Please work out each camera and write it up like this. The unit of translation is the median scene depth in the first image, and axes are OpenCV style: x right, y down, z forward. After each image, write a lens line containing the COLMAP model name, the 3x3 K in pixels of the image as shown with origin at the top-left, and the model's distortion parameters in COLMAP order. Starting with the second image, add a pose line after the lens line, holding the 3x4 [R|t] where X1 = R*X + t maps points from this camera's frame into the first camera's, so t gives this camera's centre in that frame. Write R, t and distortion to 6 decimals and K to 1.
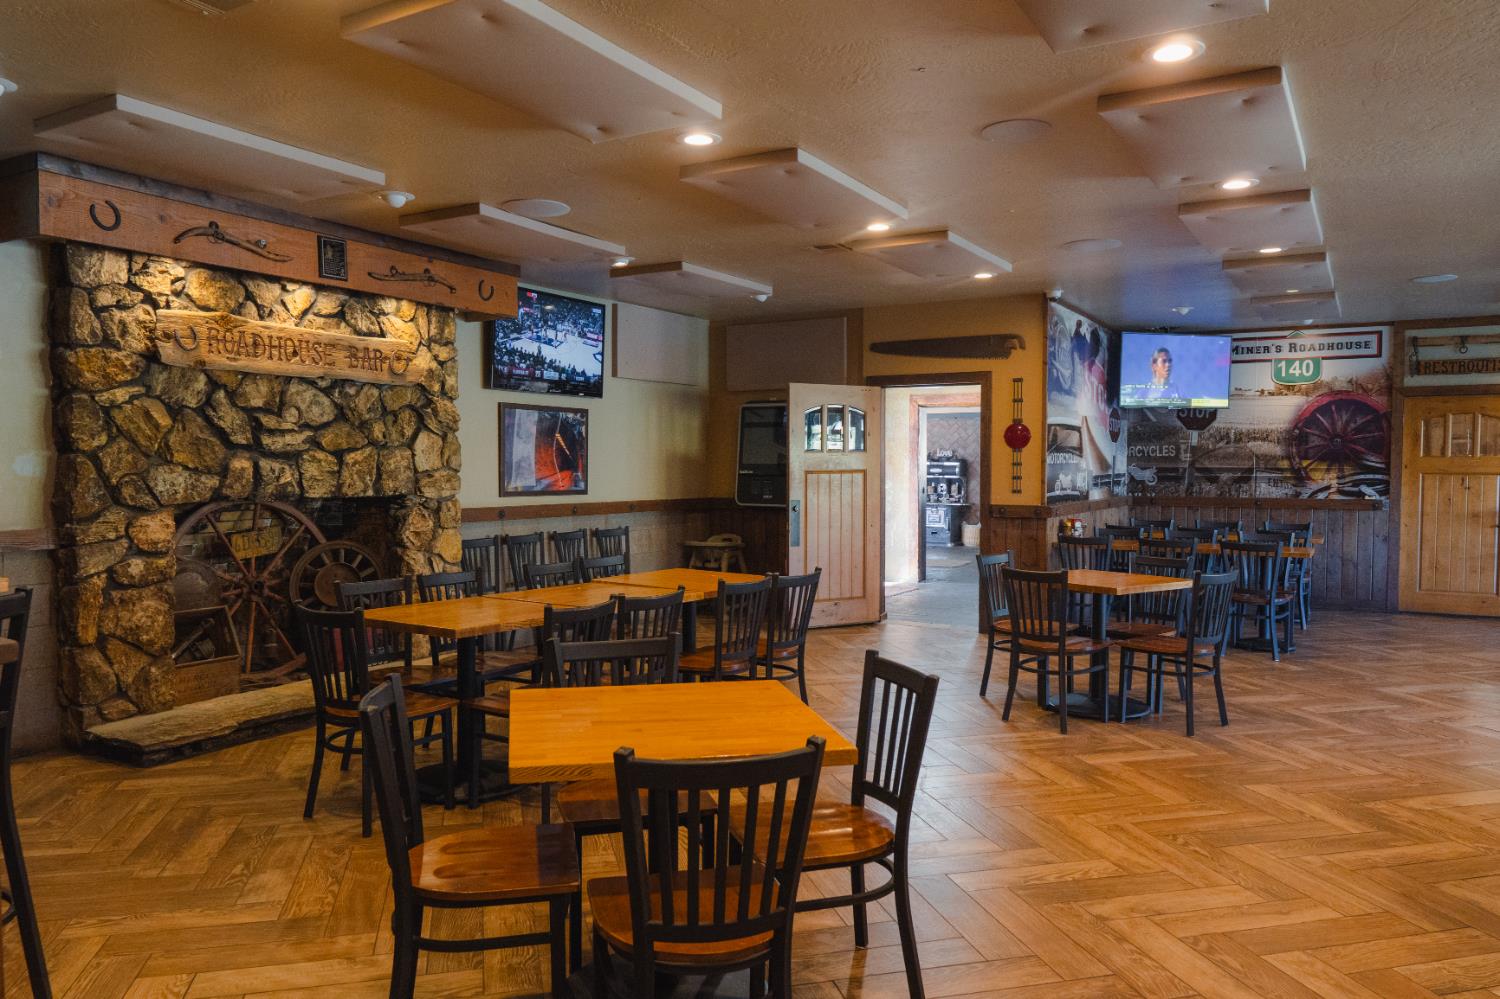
lens RADIAL K [[1058.5, 0, 740.4], [0, 1058.5, 501.7], [0, 0, 1]] dist [-0.000925, -0.000329]
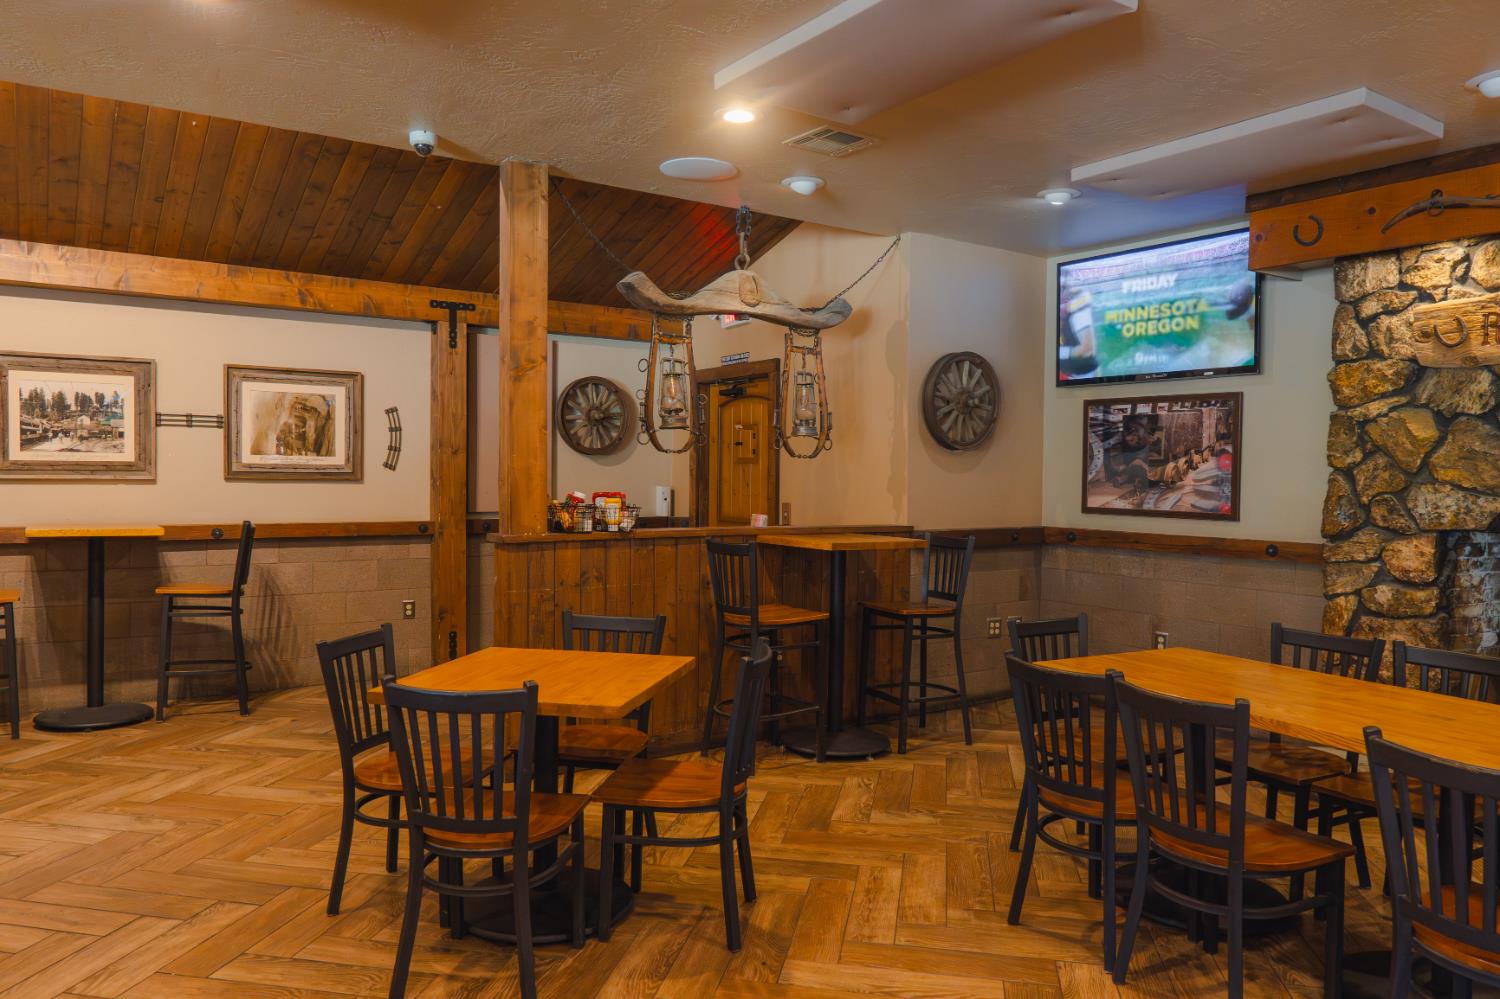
lens RADIAL K [[1036.1, 0, 745.1], [0, 1036.1, 503.0], [0, 0, 1]] dist [-0.004490, -0.002539]
pose [[-0.421349, 0.018826, -0.906703, 0.424624], [-0.046858, 0.997997, 0.042496, -0.026481], [0.905687, 0.060392, -0.419623, 0.785297]]
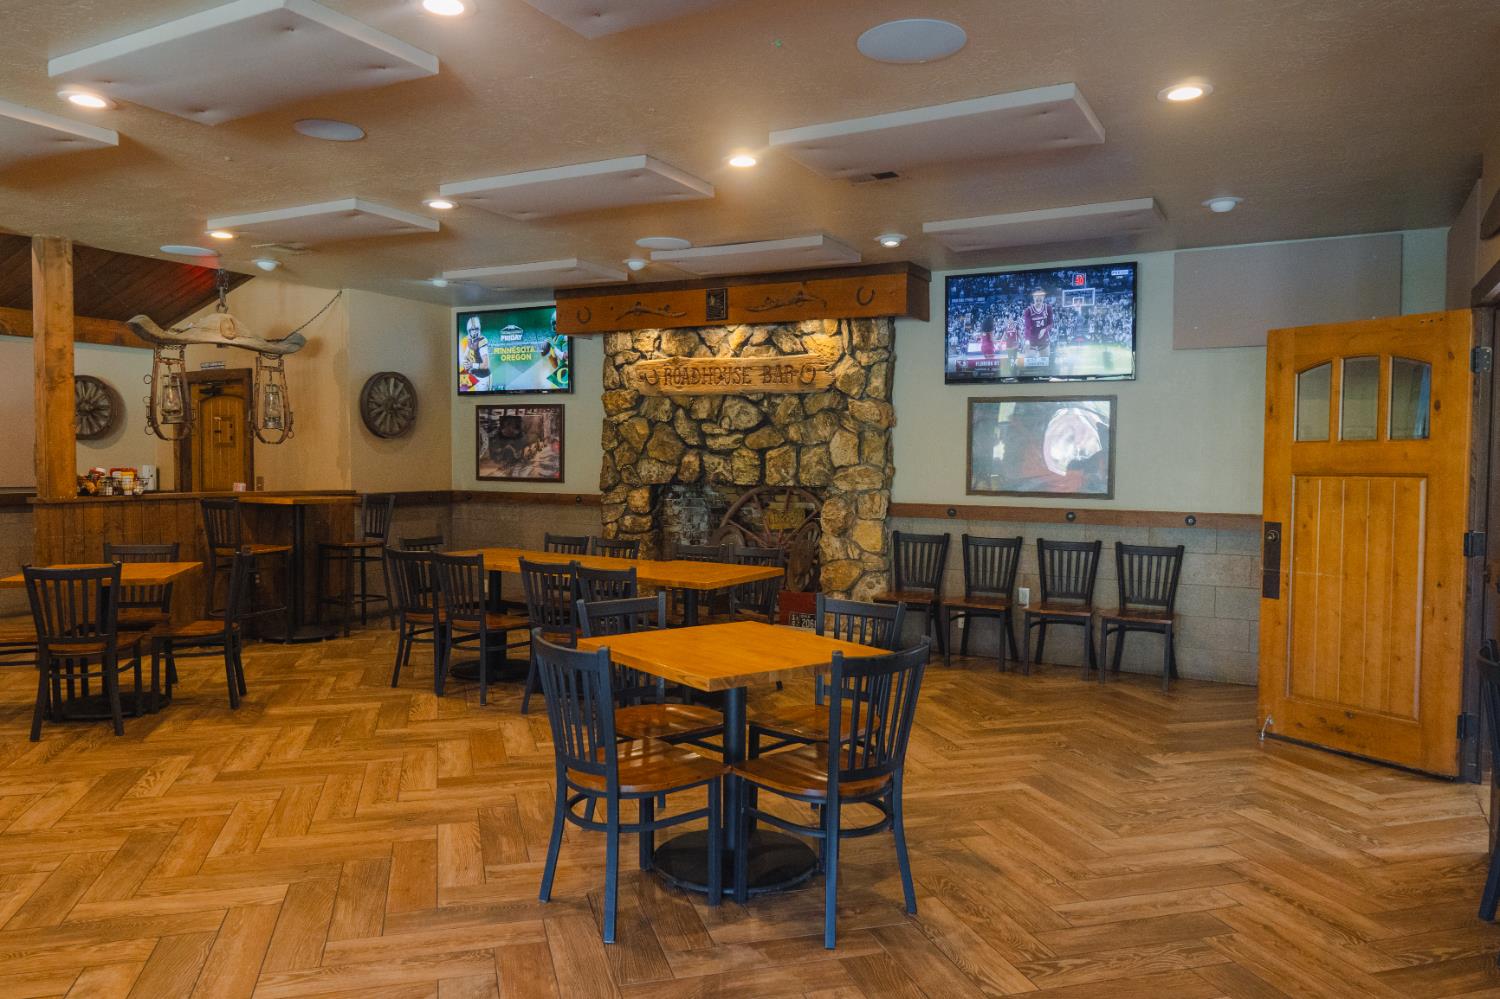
lens RADIAL K [[1045.6, 0, 750.1], [0, 1045.6, 499.9], [0, 0, 1]] dist [-0.007324, -0.003731]
pose [[0.044436, 0.037132, -0.998322, 0.951616], [-0.045296, 0.998356, 0.035117, -0.032822], [0.997985, 0.043659, 0.046045, 1.004596]]
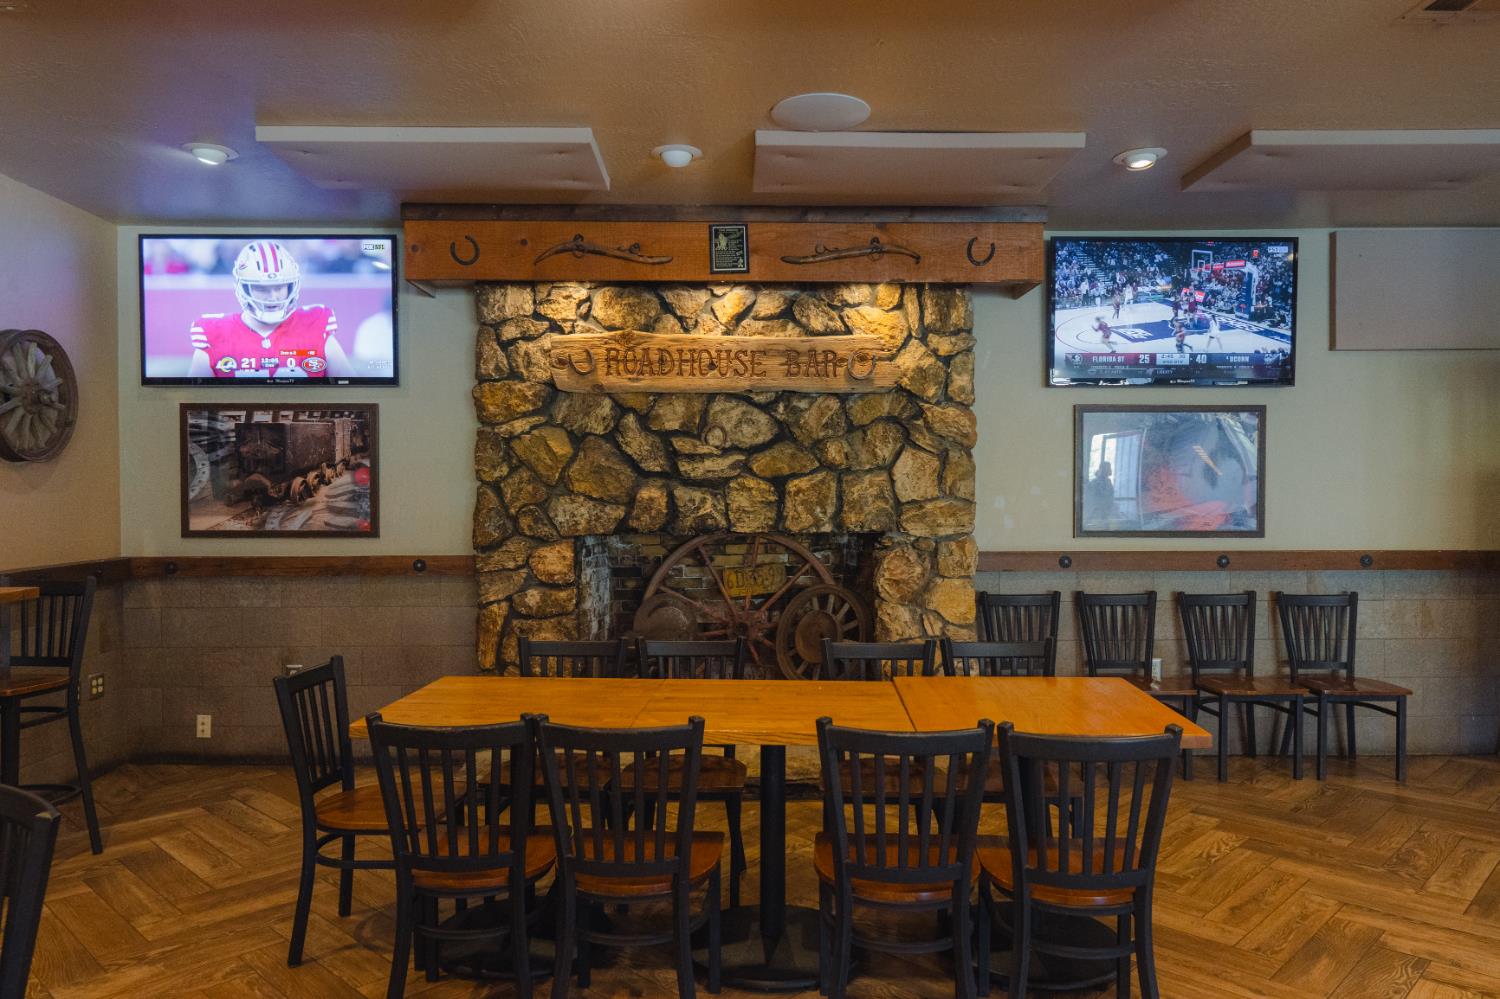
lens RADIAL K [[1036.1, 0, 745.1], [0, 1036.1, 503.0], [0, 0, 1]] dist [-0.004490, -0.002539]
pose [[0.531916, 0.005718, -0.846778, 0.322861], [-0.024823, 0.999653, -0.008843, -0.021319], [0.846433, 0.025723, 0.531873, 0.585832]]
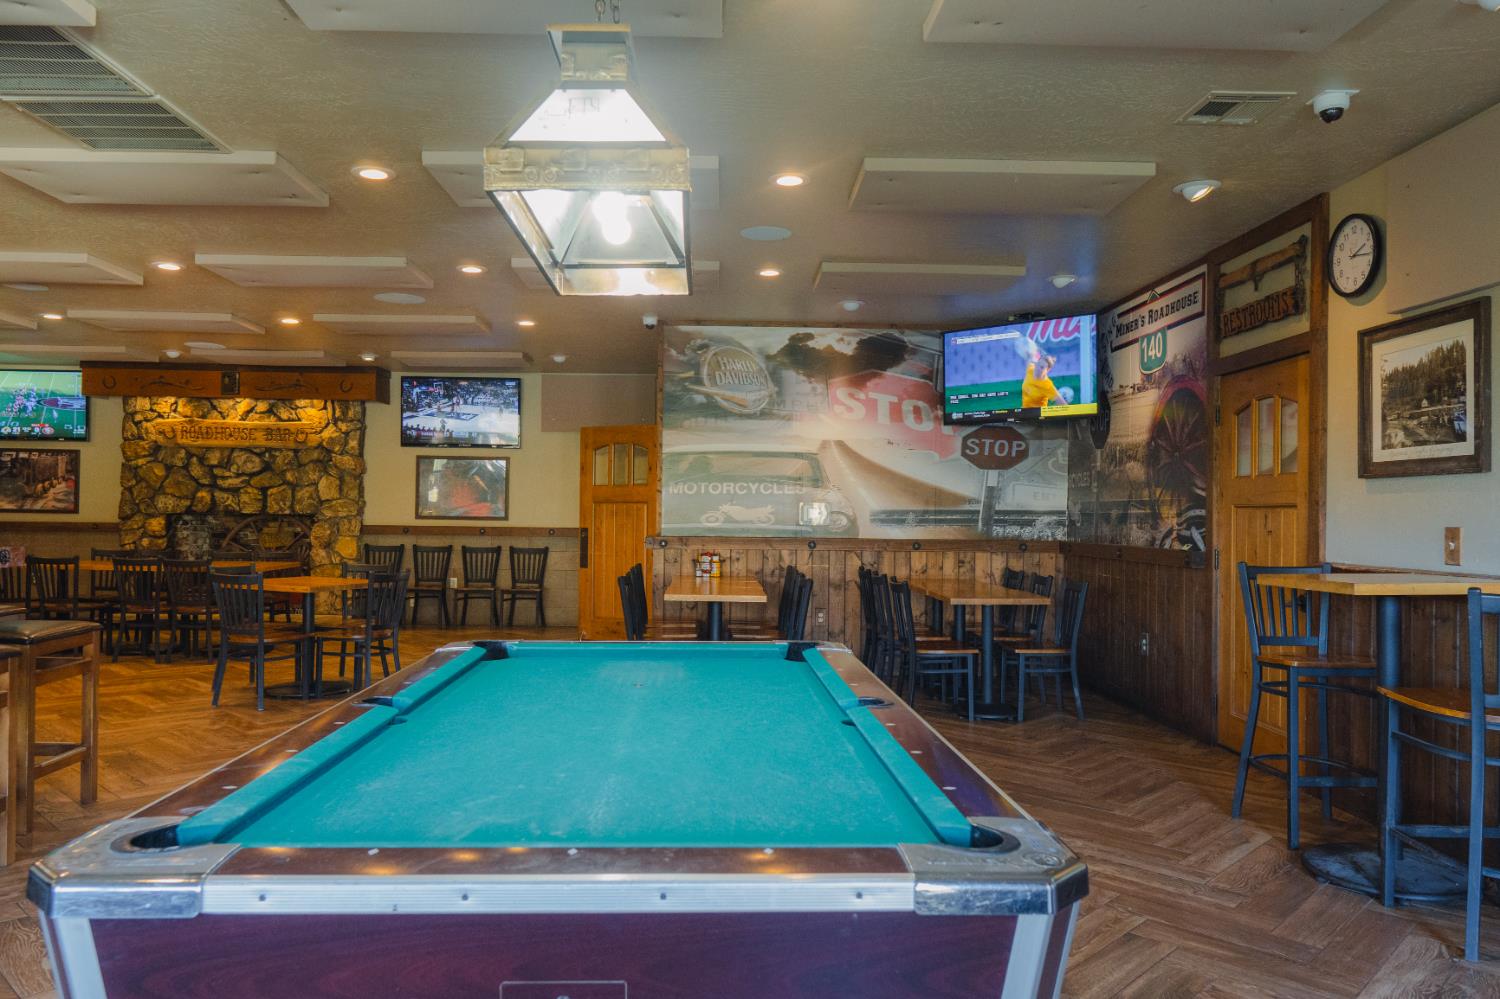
lens RADIAL K [[1036.1, 0, 745.1], [0, 1036.1, 503.0], [0, 0, 1]] dist [-0.004490, -0.002539]
pose [[0.543069, -0.004447, -0.839677, 1.641863], [-0.040704, 0.998671, -0.031614, -0.000162], [0.838701, 0.051347, 0.542166, 0.794723]]
